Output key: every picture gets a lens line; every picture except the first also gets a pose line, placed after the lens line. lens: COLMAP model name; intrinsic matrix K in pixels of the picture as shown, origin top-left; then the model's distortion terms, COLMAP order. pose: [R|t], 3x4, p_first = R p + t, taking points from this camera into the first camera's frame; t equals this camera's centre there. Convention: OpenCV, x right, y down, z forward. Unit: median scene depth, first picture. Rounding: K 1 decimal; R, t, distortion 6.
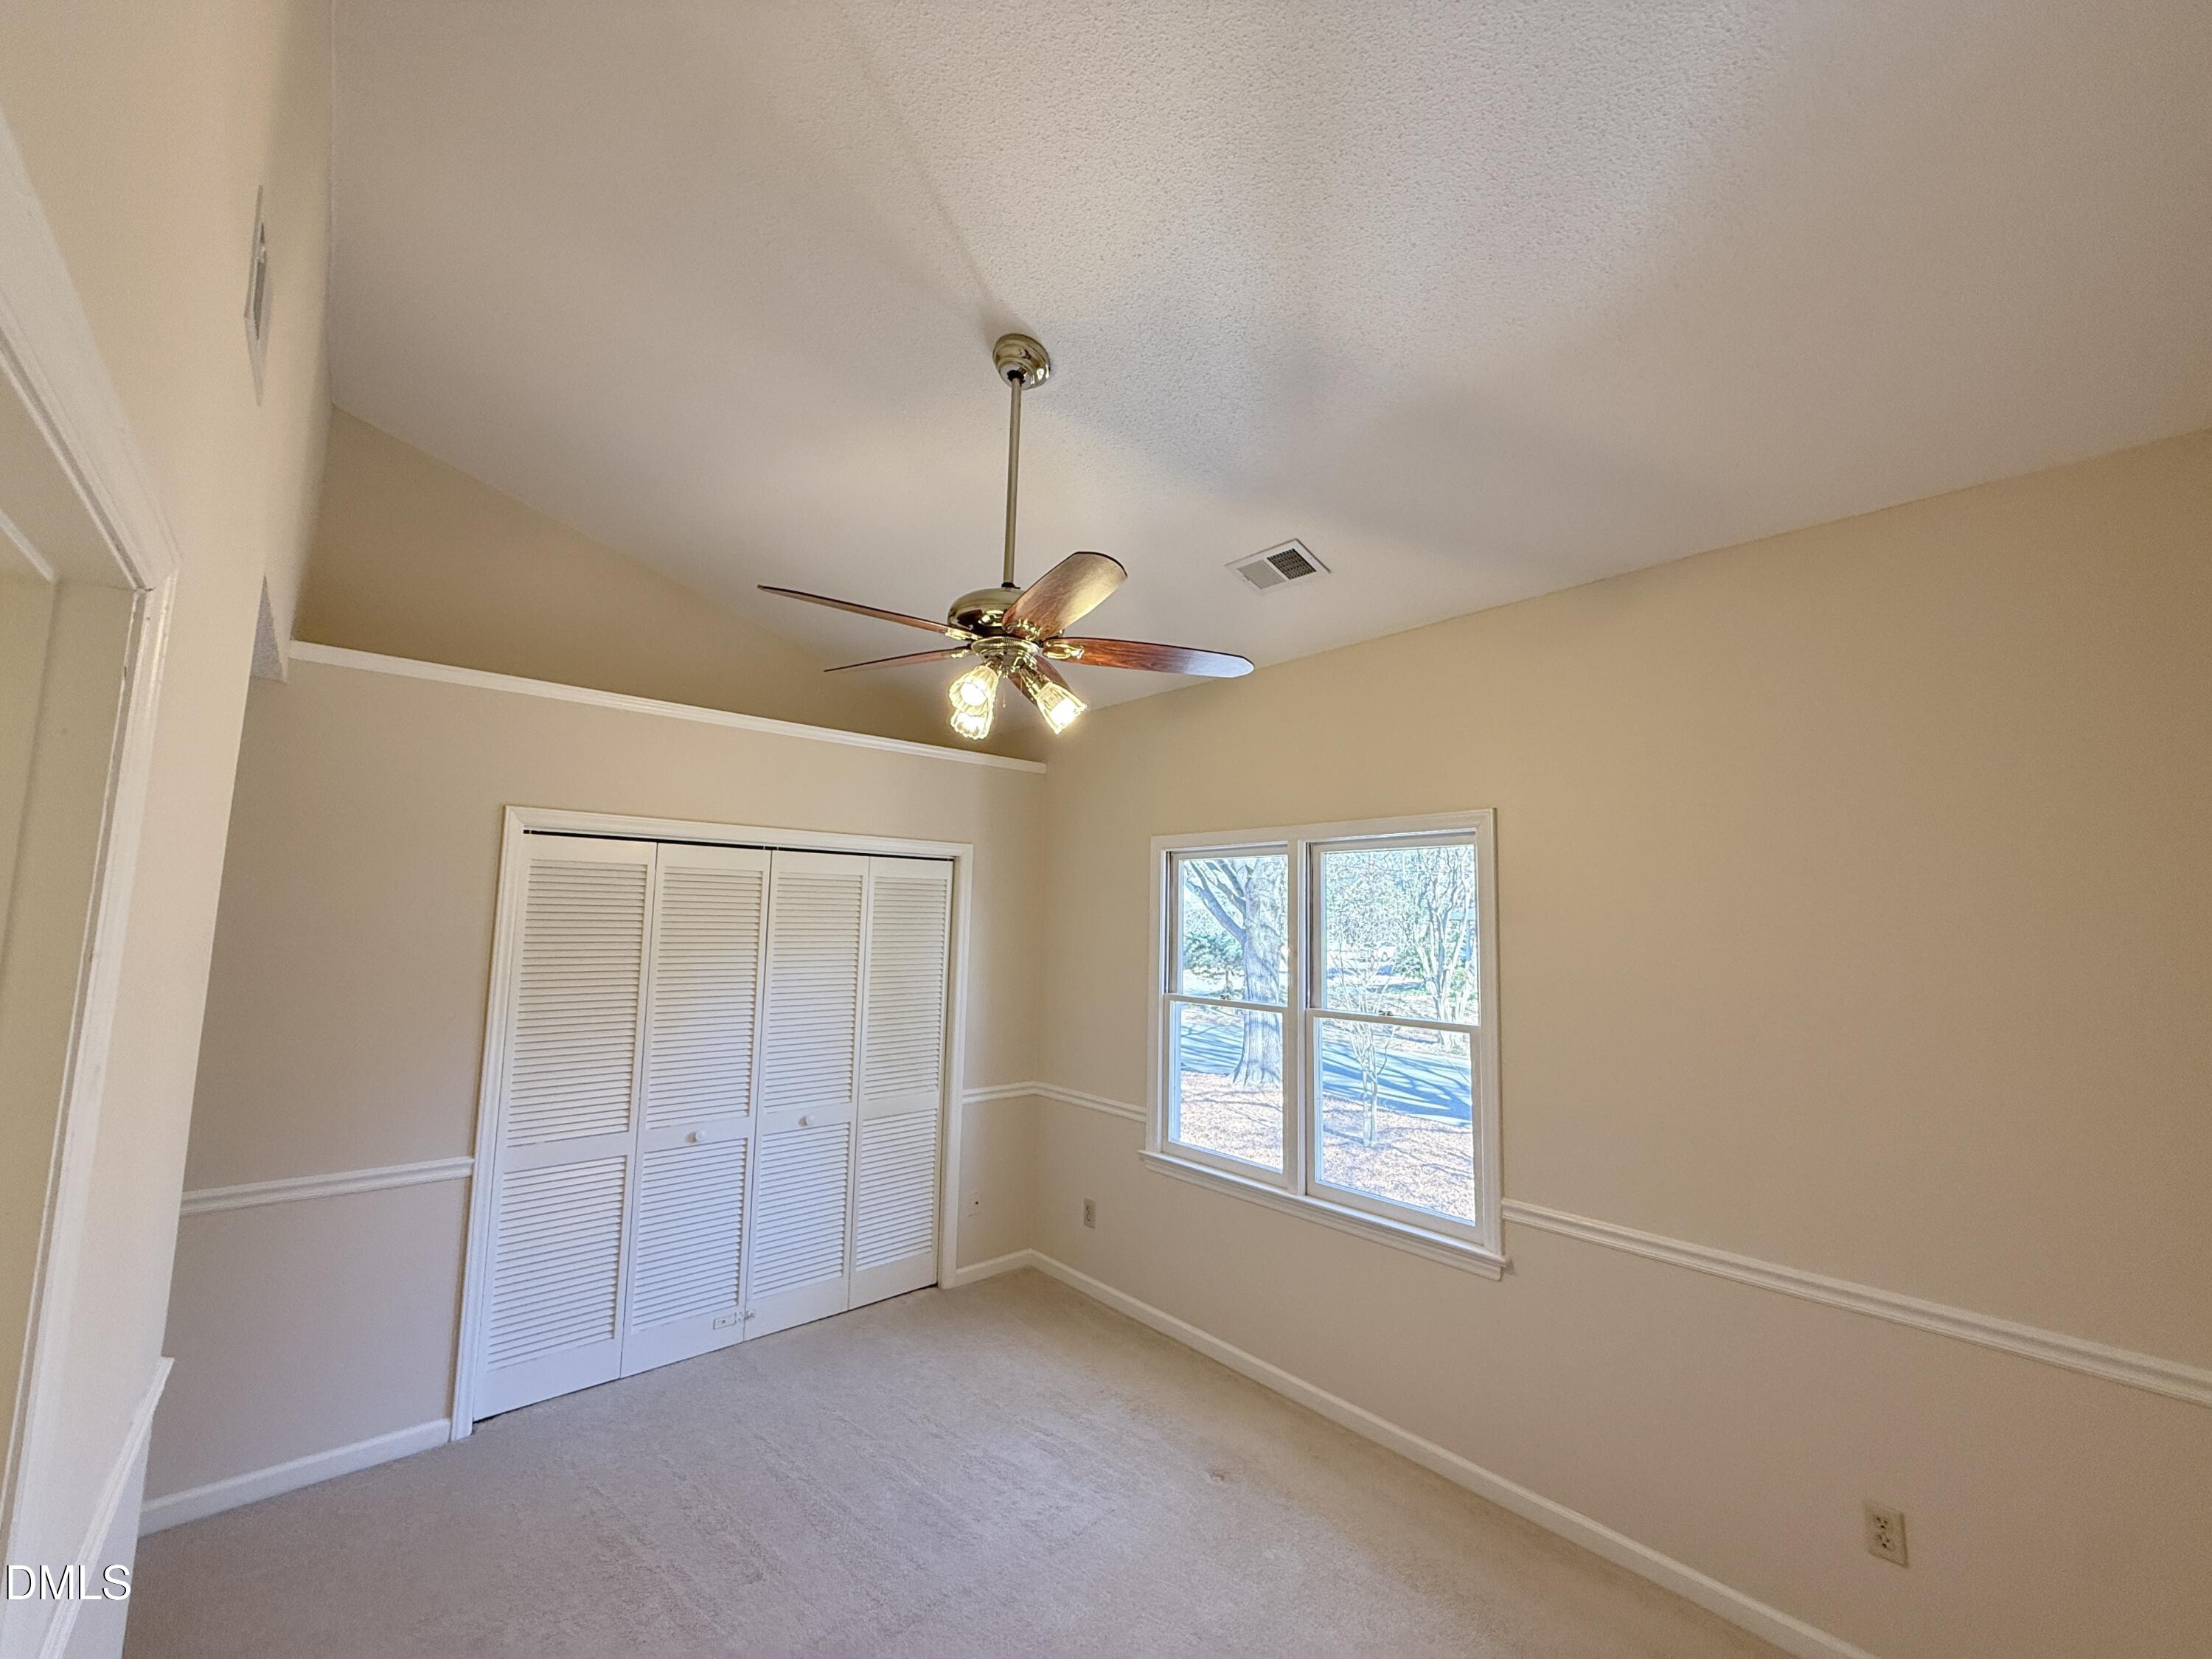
lens RADIAL K [[877.7, 0, 1101.0], [0, 877.7, 831.3], [0, 0, 1]] dist [-0.001011, 0.000593]
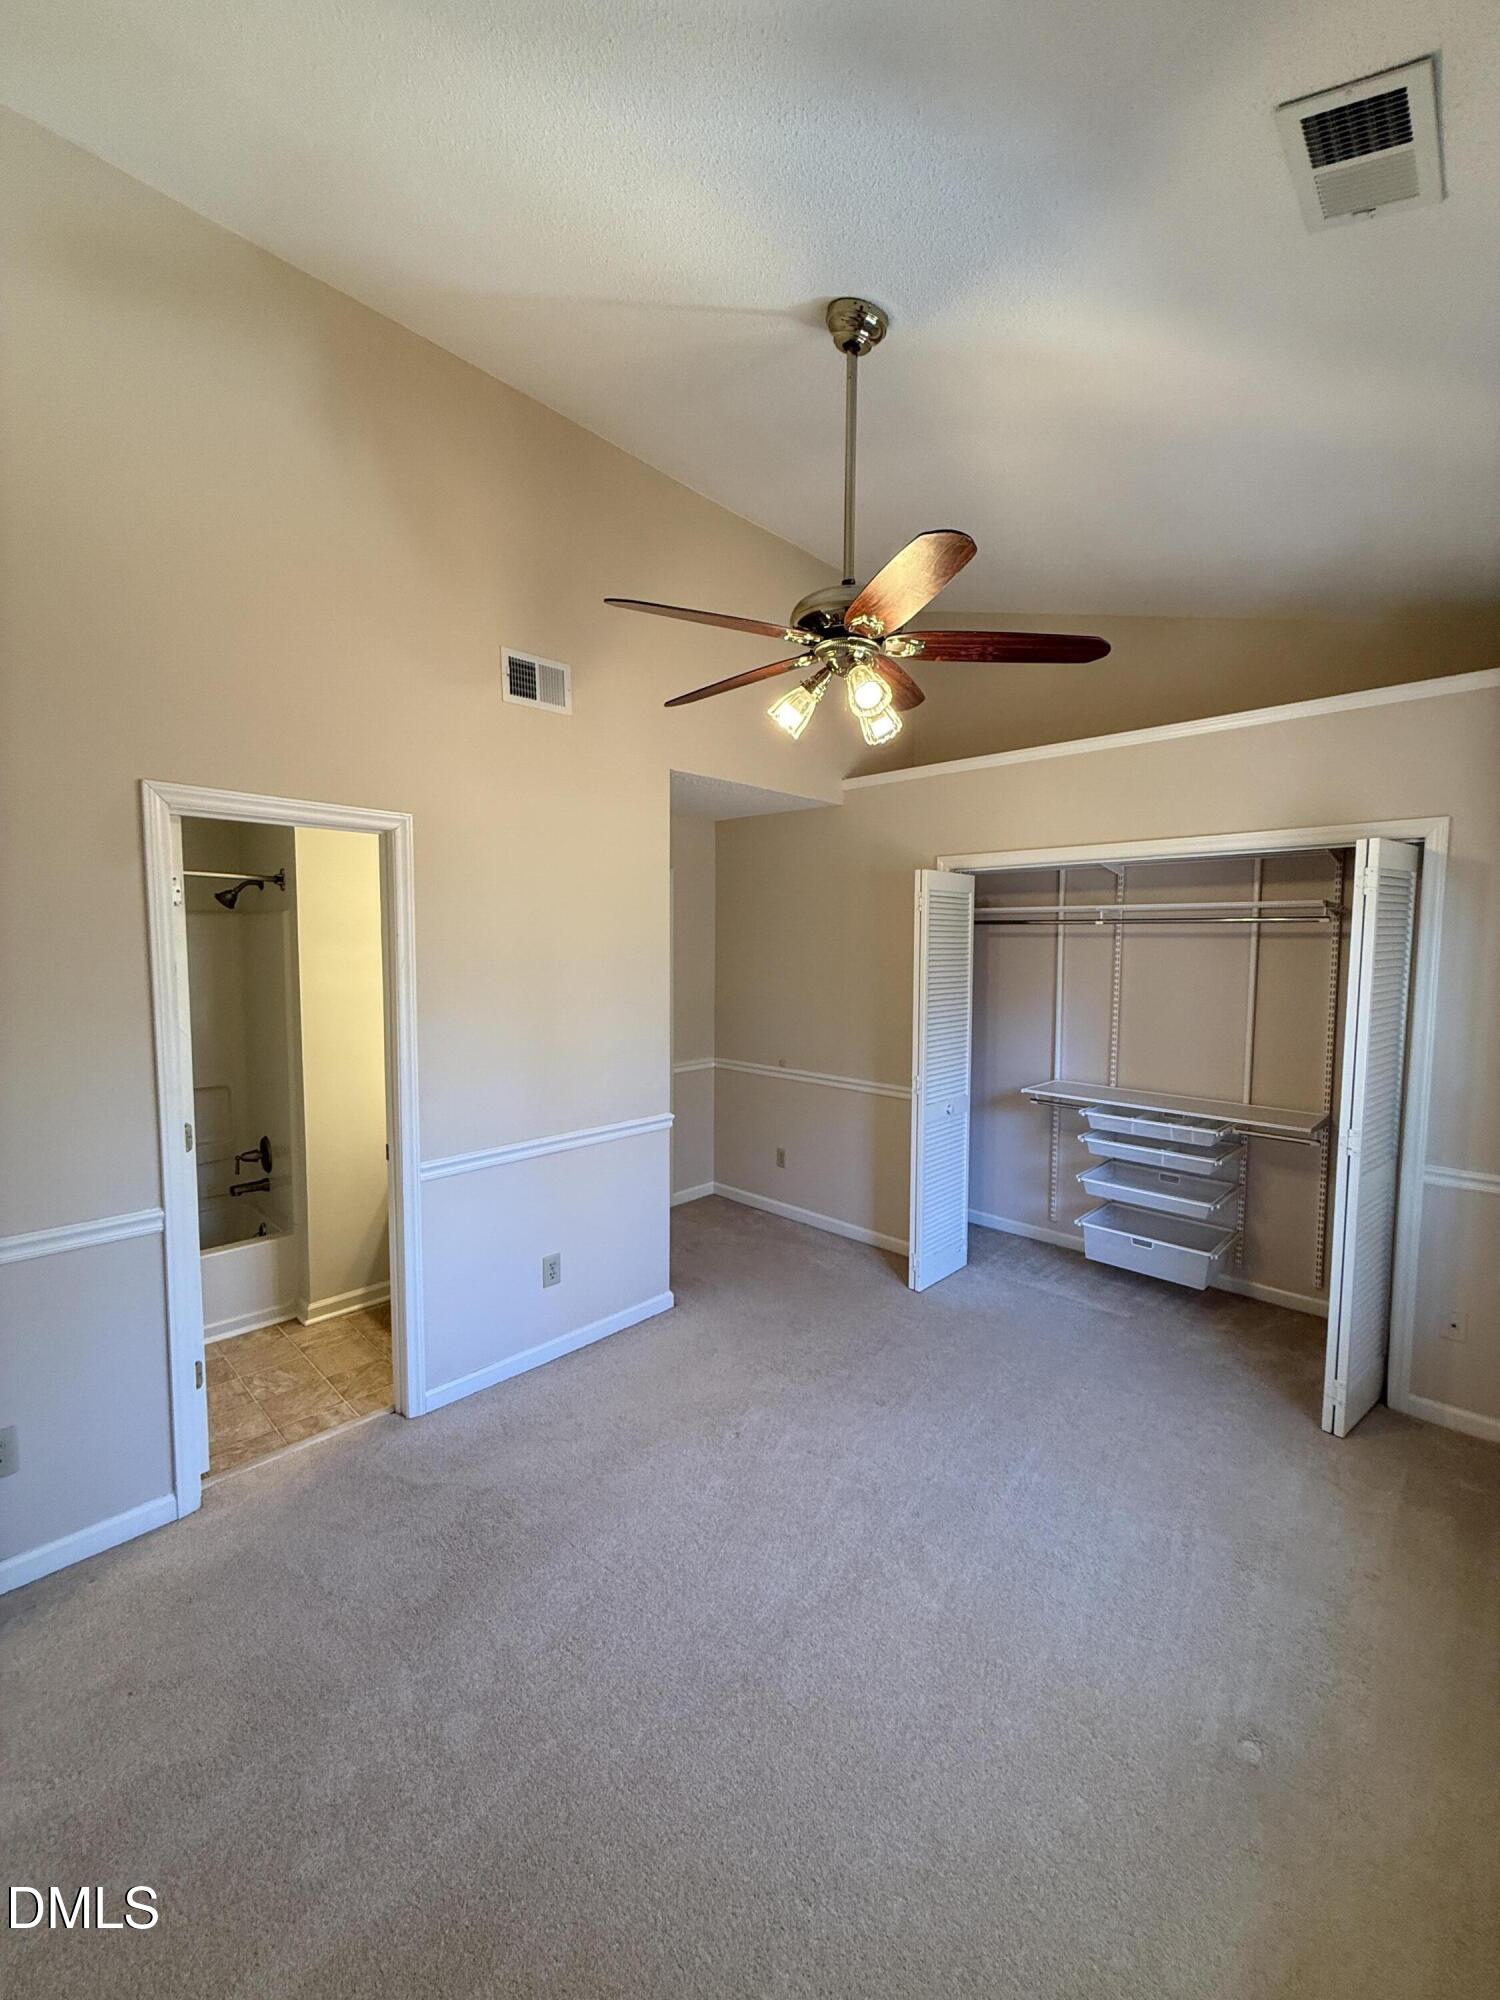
lens RADIAL K [[793.6, 0, 755.2], [0, 793.6, 1000.4], [0, 0, 1]] dist [-0.001011, 0.000593]
pose [[0.087667, 0.050329, -0.994878, 0.534349], [0.100122, 0.993220, 0.059068, 0.082808], [0.991105, -0.104788, 0.082033, 0.510055]]
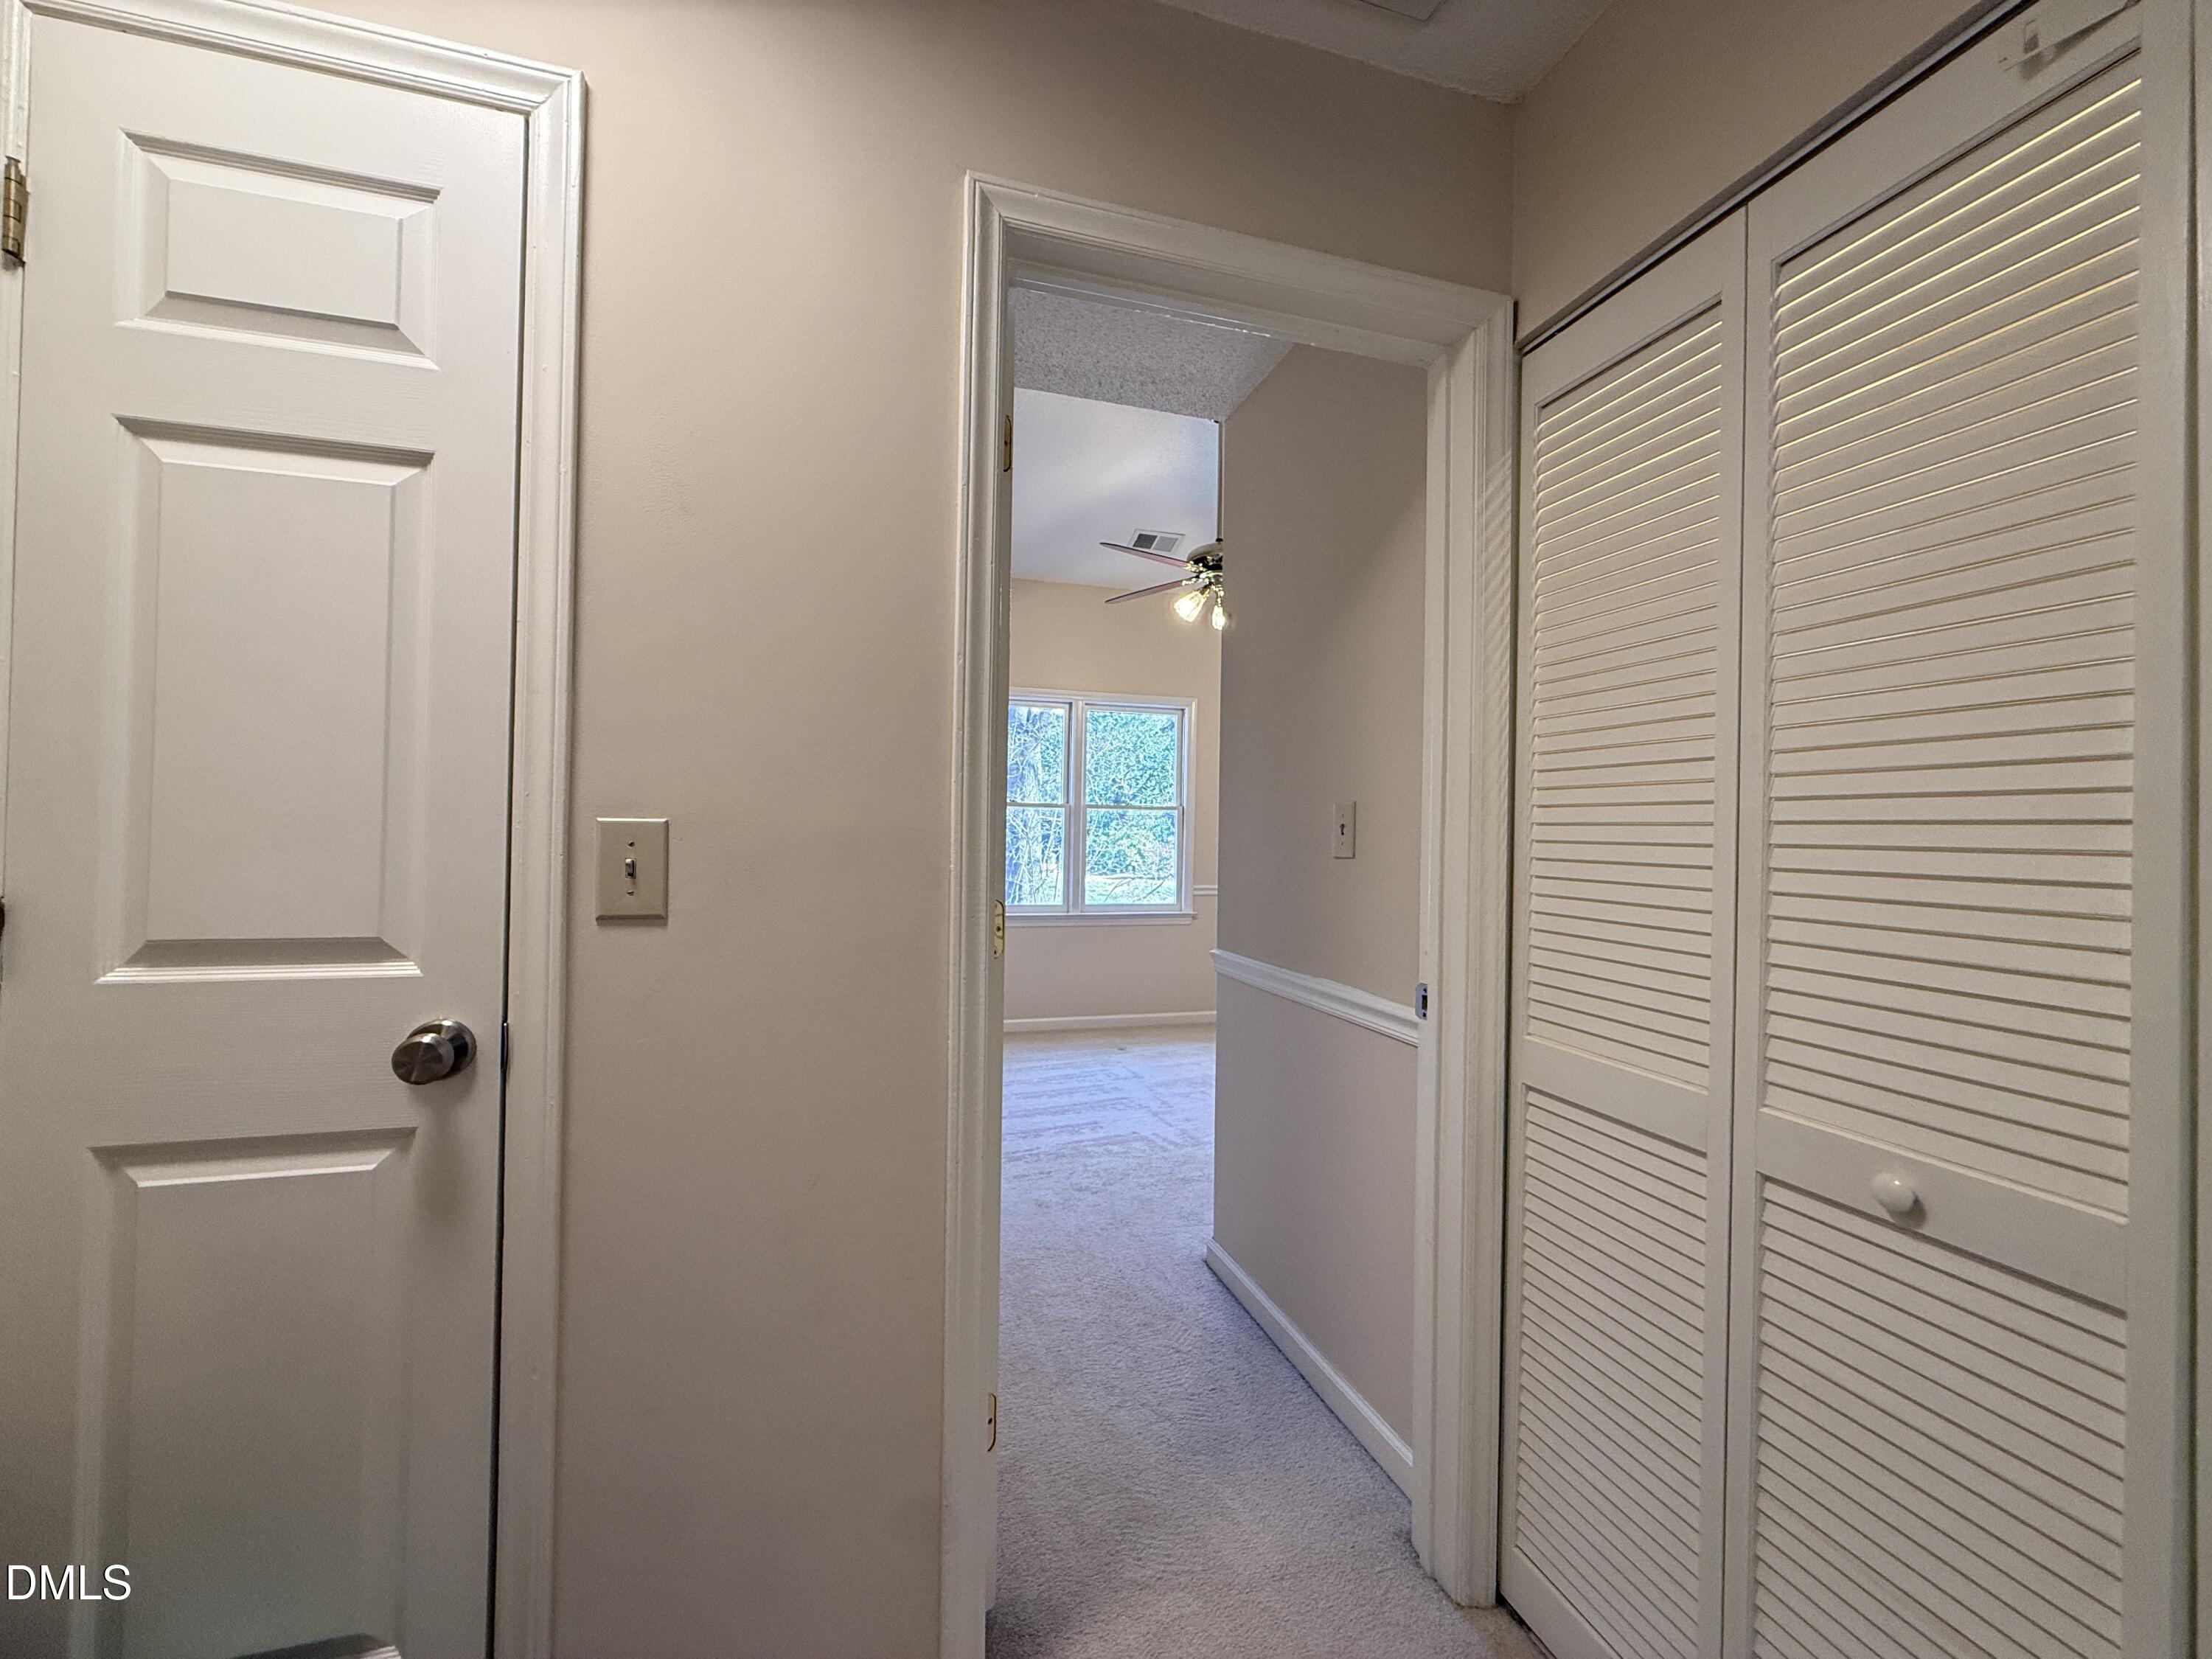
lens RADIAL K [[889.4, 0, 1106.0], [0, 889.4, 829.5], [0, 0, 1]] dist [0.002334, 0.000507]
pose [[0.424081, -0.013010, 0.905531, -1.231322], [-0.097384, 0.993444, 0.059880, 0.139124], [-0.900373, -0.113578, 0.420033, 0.242519]]
